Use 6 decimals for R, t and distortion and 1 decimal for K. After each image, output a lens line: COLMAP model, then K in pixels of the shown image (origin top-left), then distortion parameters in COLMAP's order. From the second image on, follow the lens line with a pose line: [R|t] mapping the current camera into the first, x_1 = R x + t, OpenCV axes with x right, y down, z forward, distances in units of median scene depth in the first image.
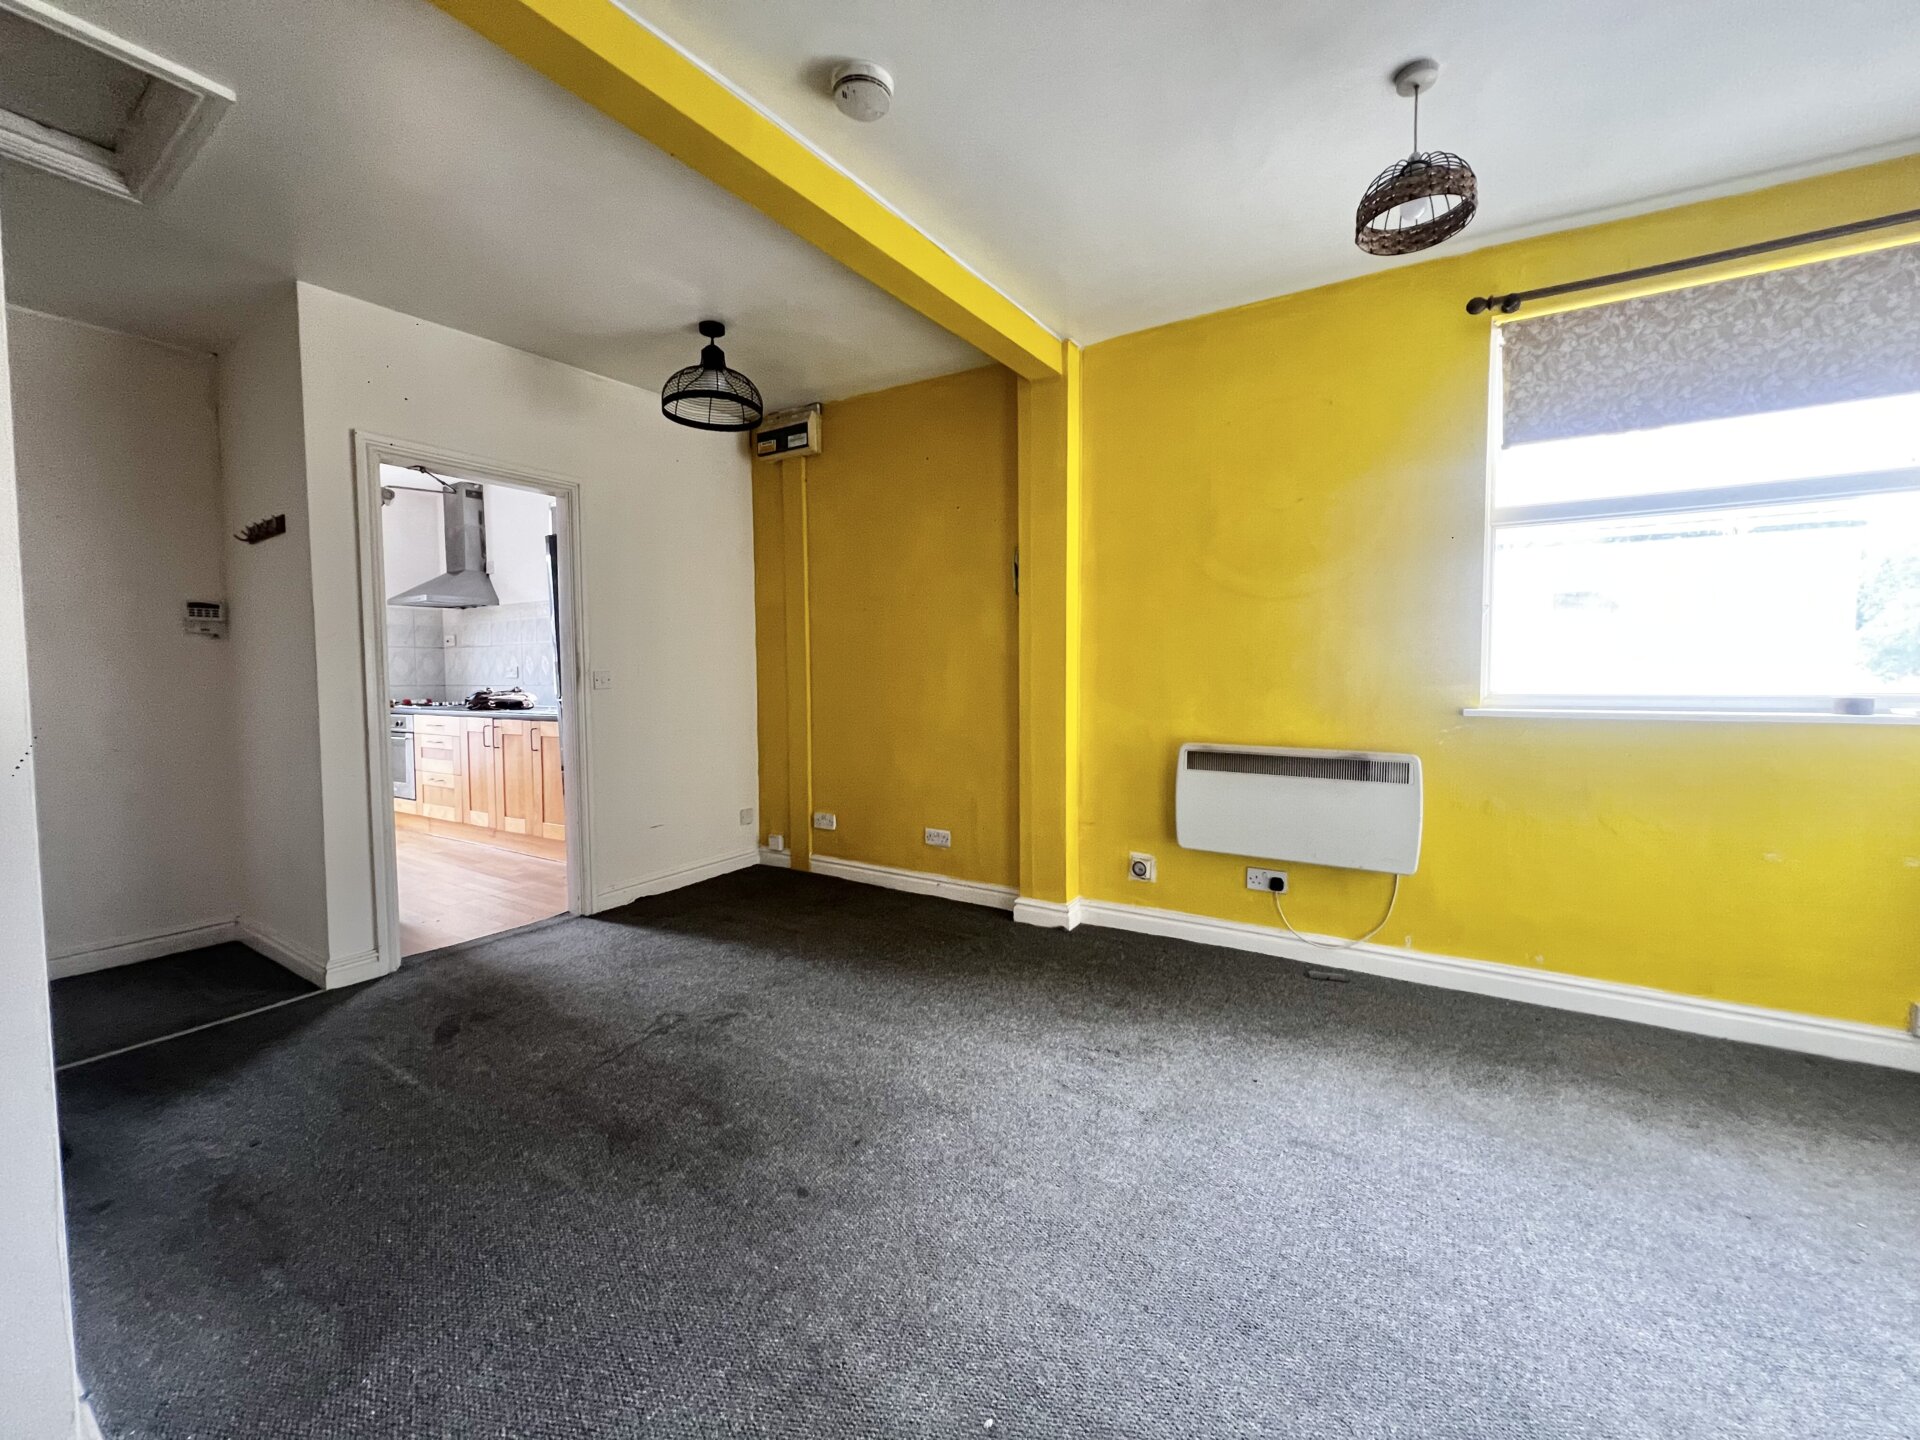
lens RADIAL K [[770.3, 0, 964.5], [0, 770.3, 708.1], [0, 0, 1]] dist [-0.004347, 0.000835]
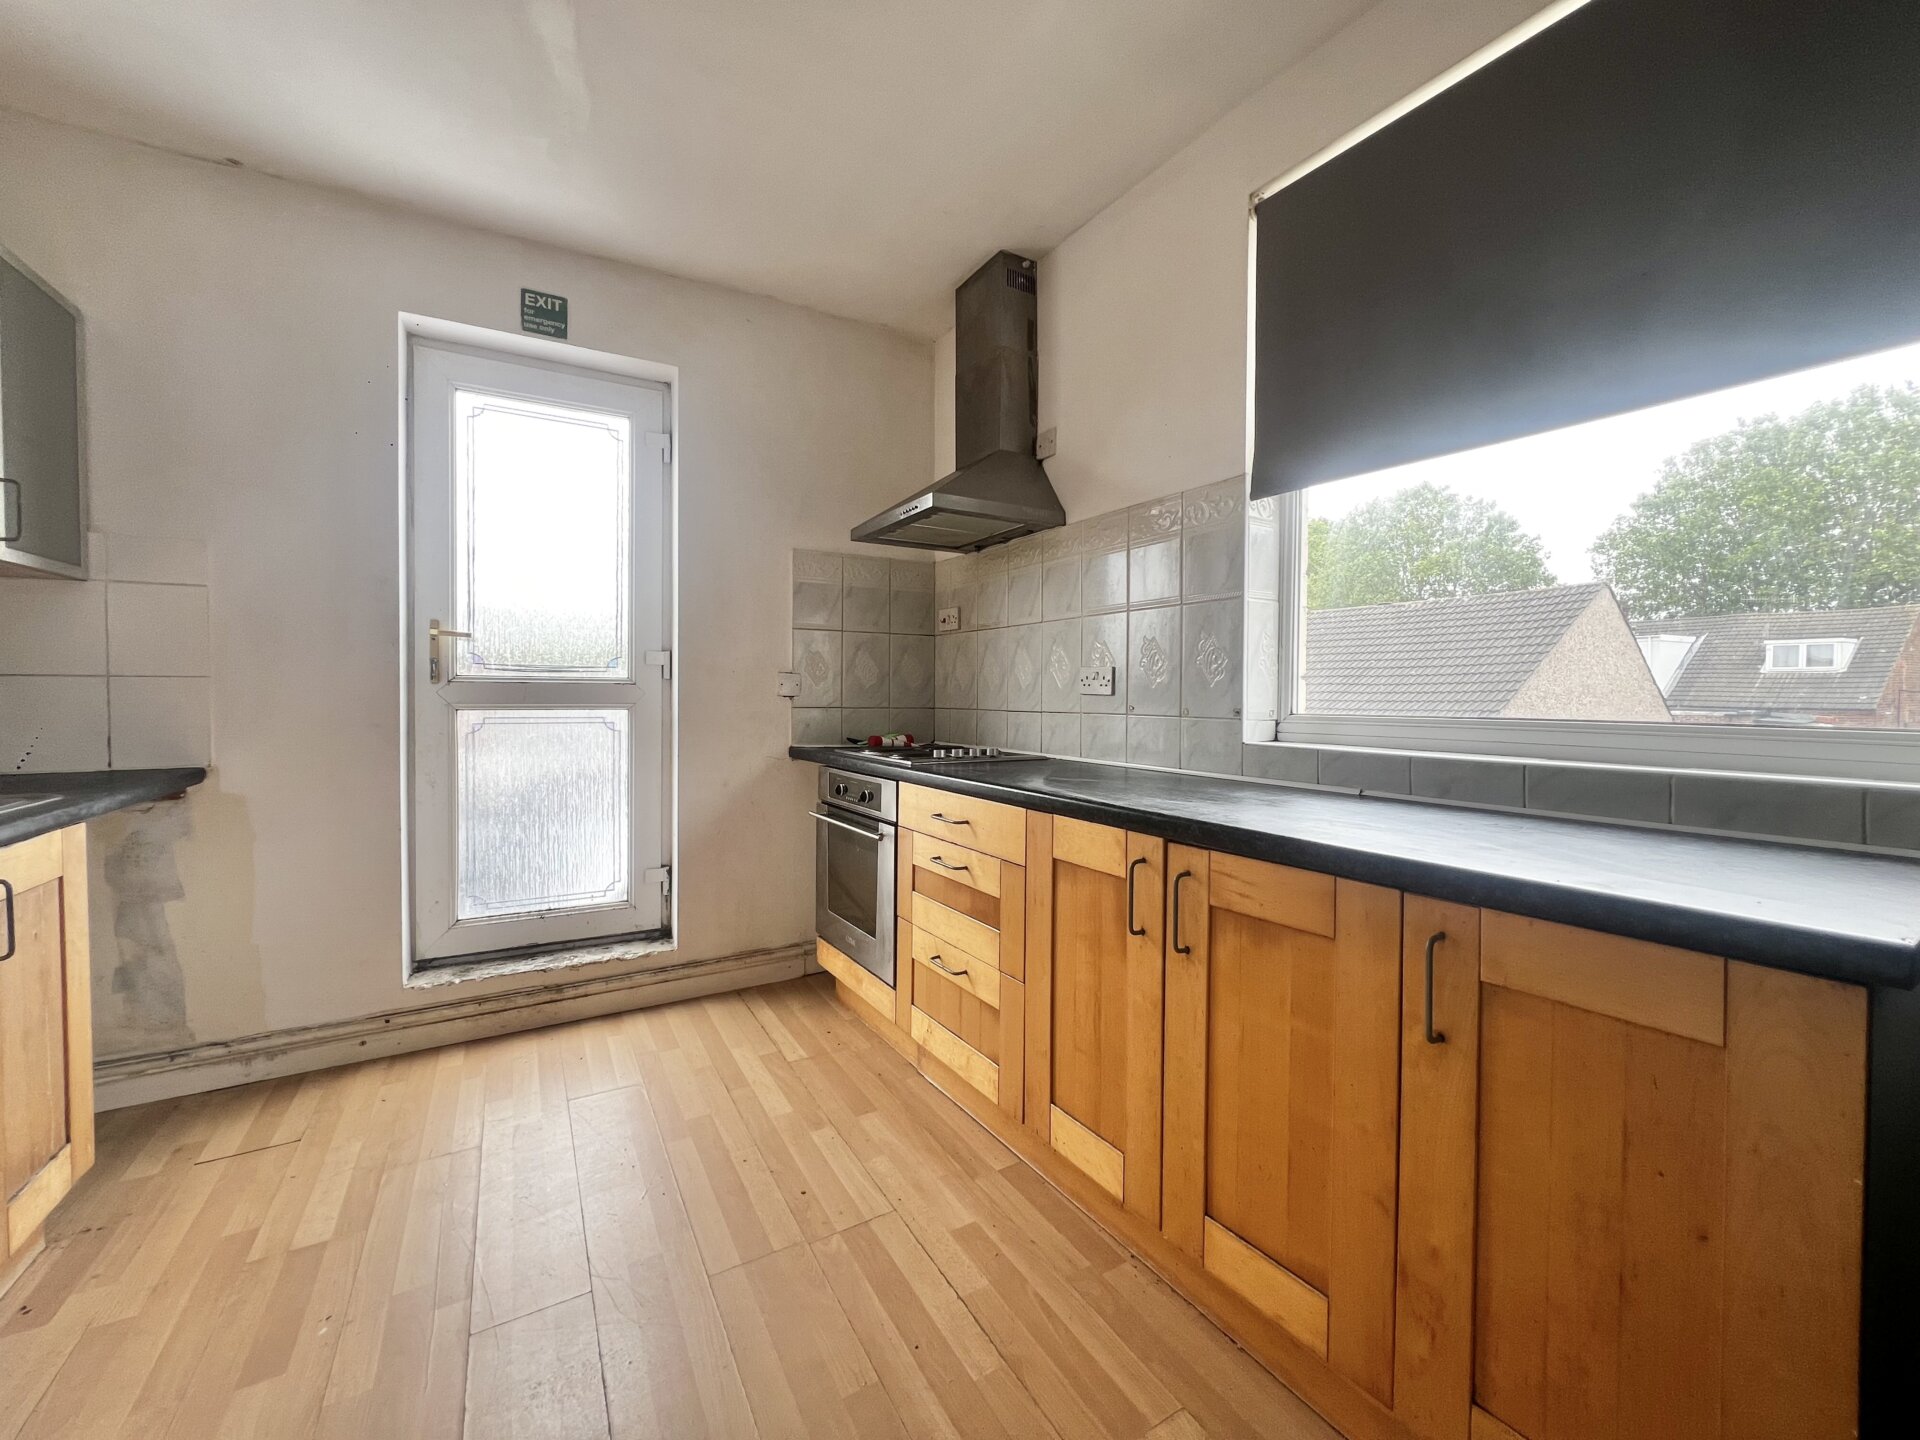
lens RADIAL K [[770.3, 0, 957.3], [0, 770.3, 711.2], [0, 0, 1]] dist [-0.004347, 0.000835]
pose [[0.887841, 0.020264, -0.459704, -0.459883], [-0.031444, 0.999366, -0.016676, -0.021148], [0.459075, 0.029261, 0.887916, 0.595349]]
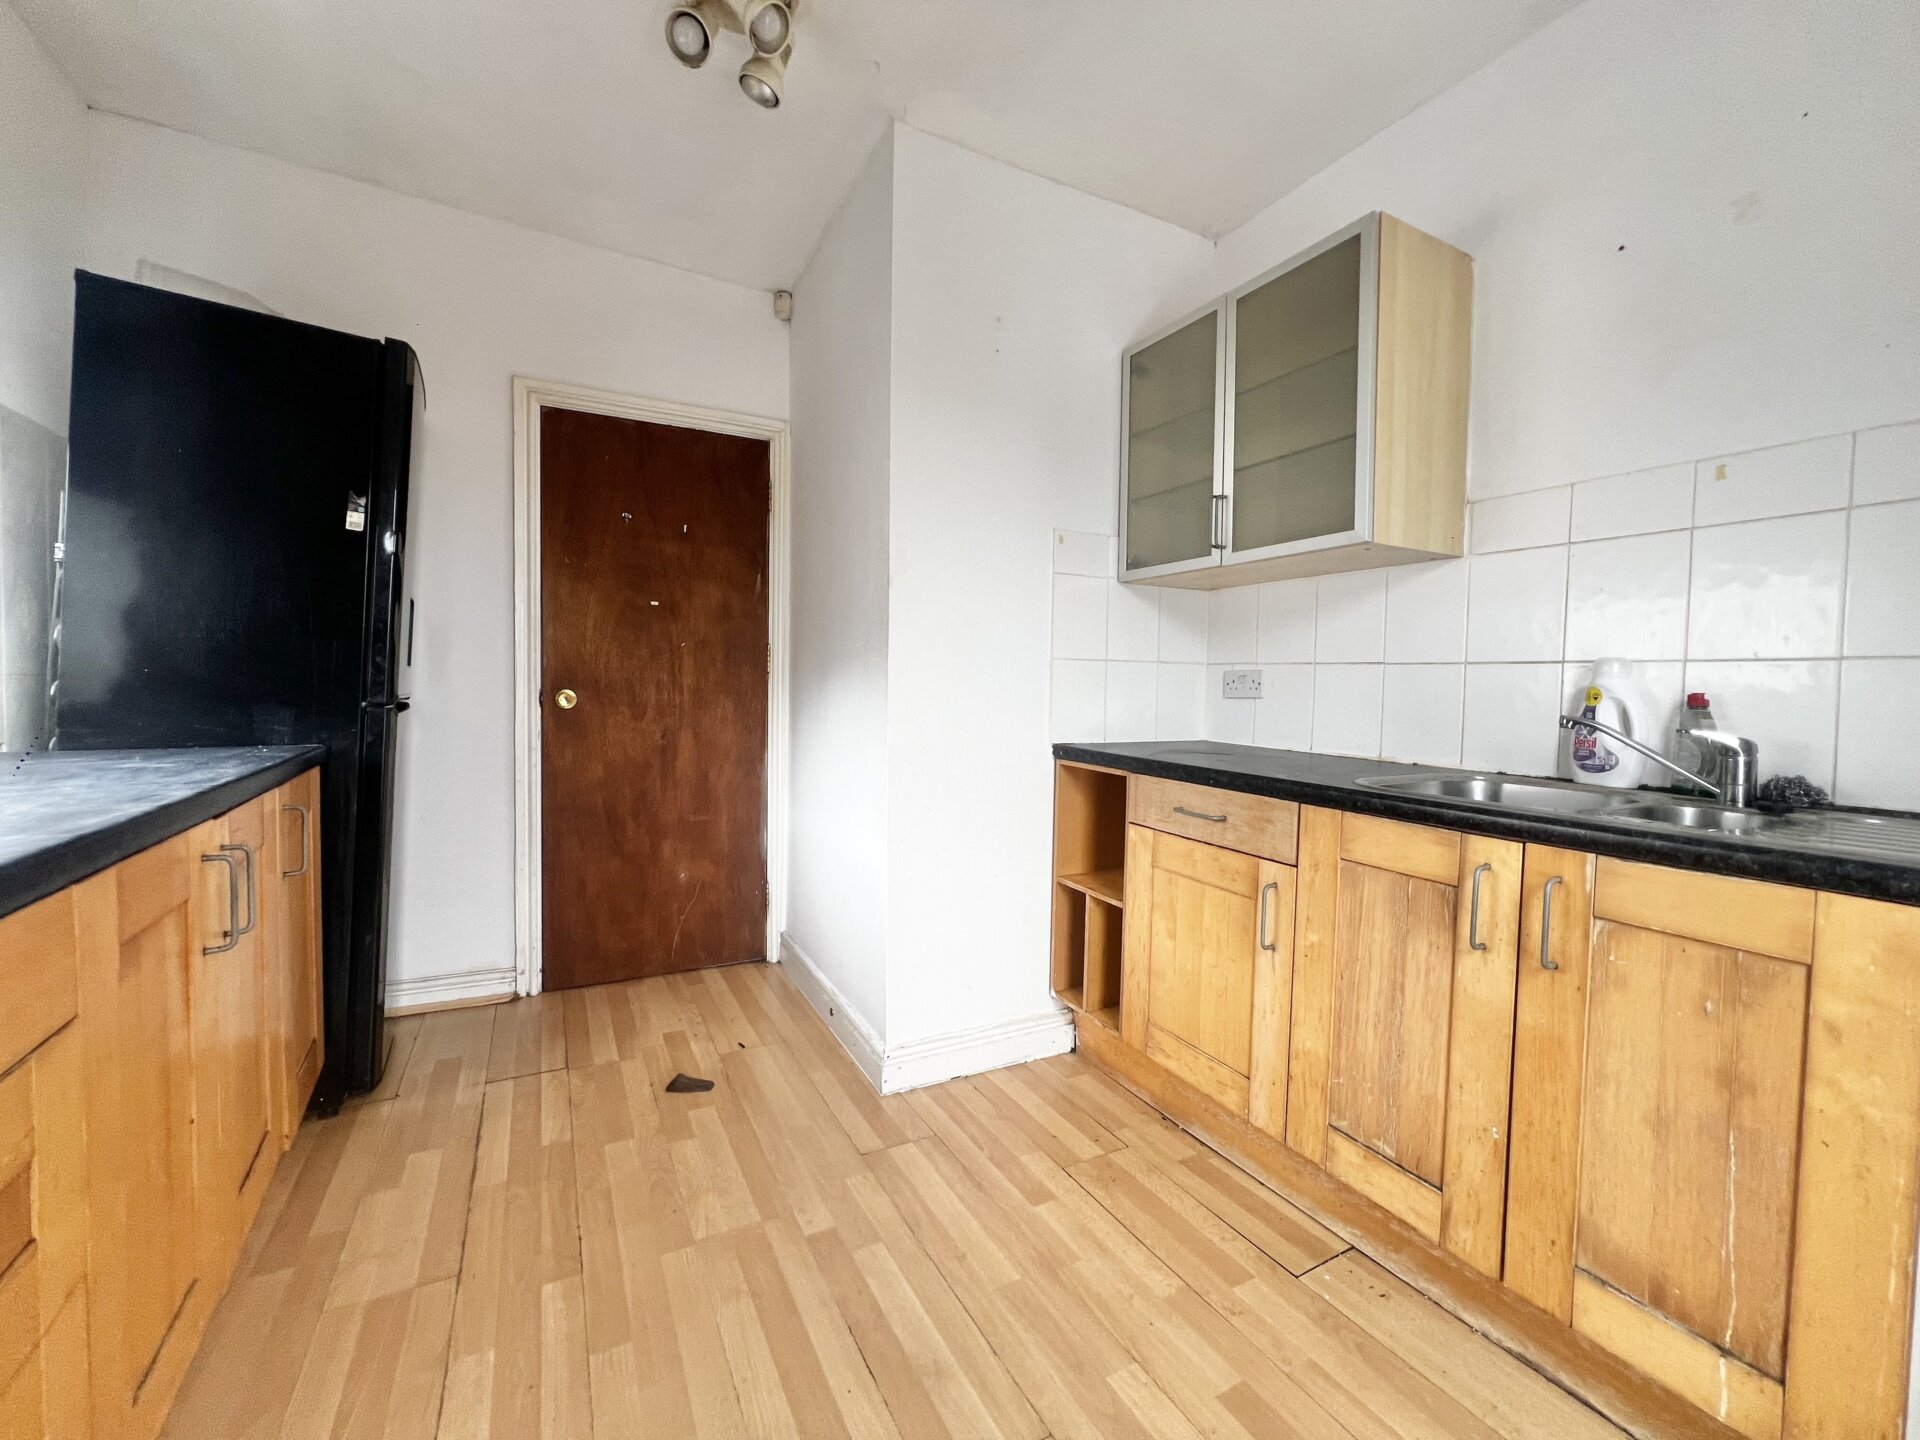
lens RADIAL K [[770.3, 0, 962.6], [0, 770.3, 711.9], [0, 0, 1]] dist [-0.004347, 0.000835]
pose [[-0.873335, -0.024429, 0.486506, -0.763295], [0.010097, 0.997619, 0.068219, -0.025739], [-0.487015, 0.064490, -0.871010, 0.905528]]
